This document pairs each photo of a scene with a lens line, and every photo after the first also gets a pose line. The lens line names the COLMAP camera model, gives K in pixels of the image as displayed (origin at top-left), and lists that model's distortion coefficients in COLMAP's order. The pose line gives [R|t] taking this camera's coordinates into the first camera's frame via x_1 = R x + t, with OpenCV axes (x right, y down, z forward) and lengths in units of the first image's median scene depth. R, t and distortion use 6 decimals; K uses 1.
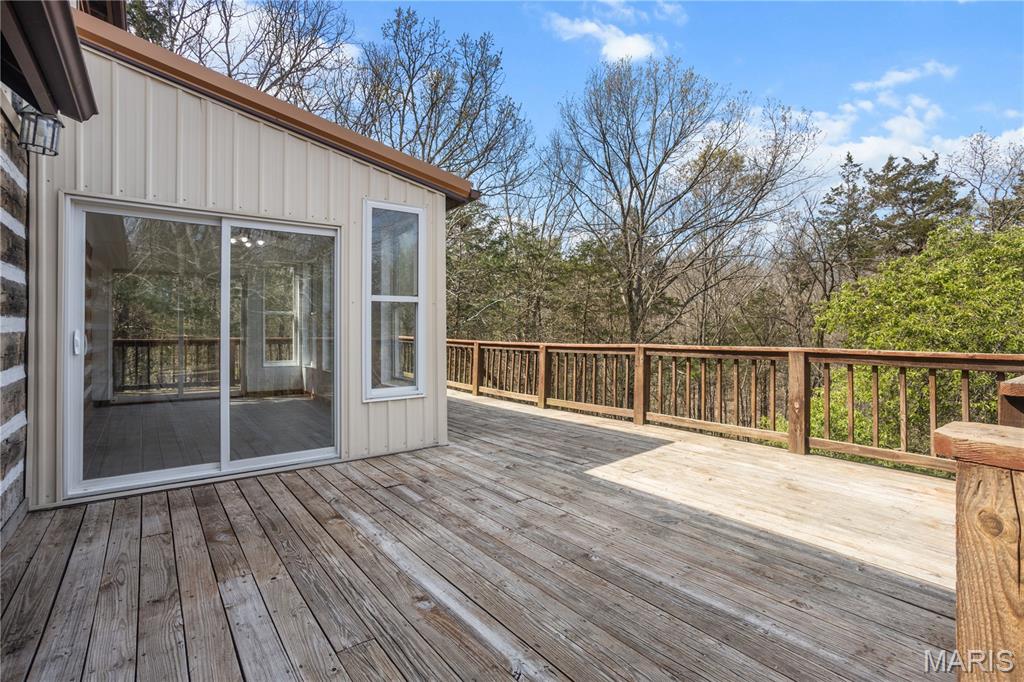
lens RADIAL K [[493.0, 0, 510.1], [0, 493.0, 330.7], [0, 0, 1]] dist [-0.055166, 0.035372]
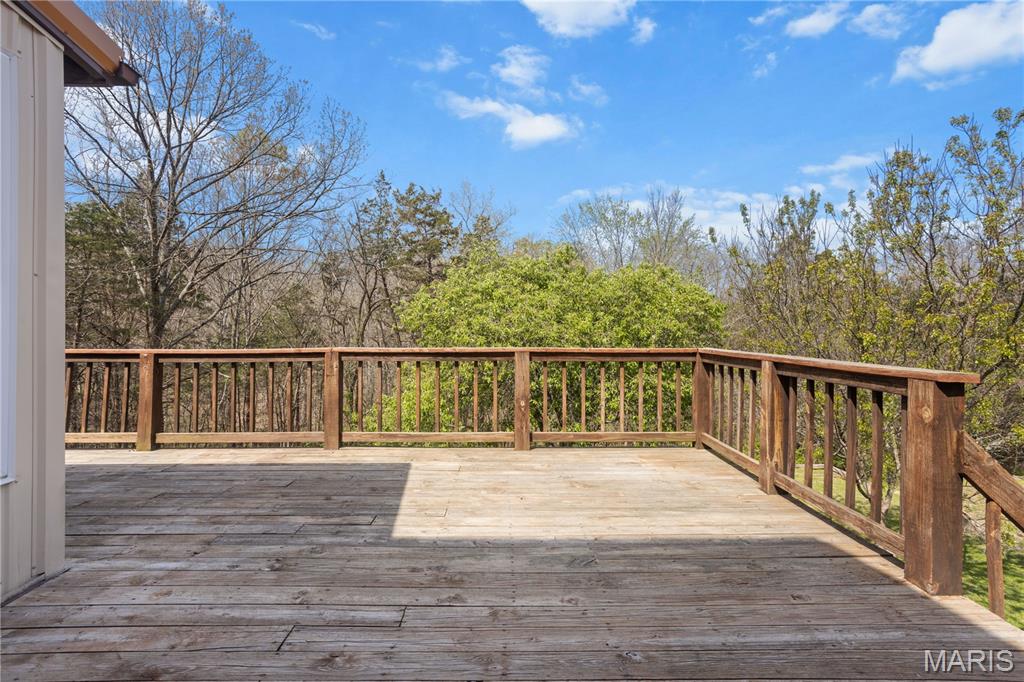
lens RADIAL K [[493.0, 0, 510.1], [0, 493.0, 330.7], [0, 0, 1]] dist [-0.055166, 0.035372]
pose [[0.590139, -0.003658, 0.807294, -0.300556], [-0.003817, 0.999966, 0.007321, -0.011270], [-0.807293, -0.007402, 0.590105, 0.429181]]
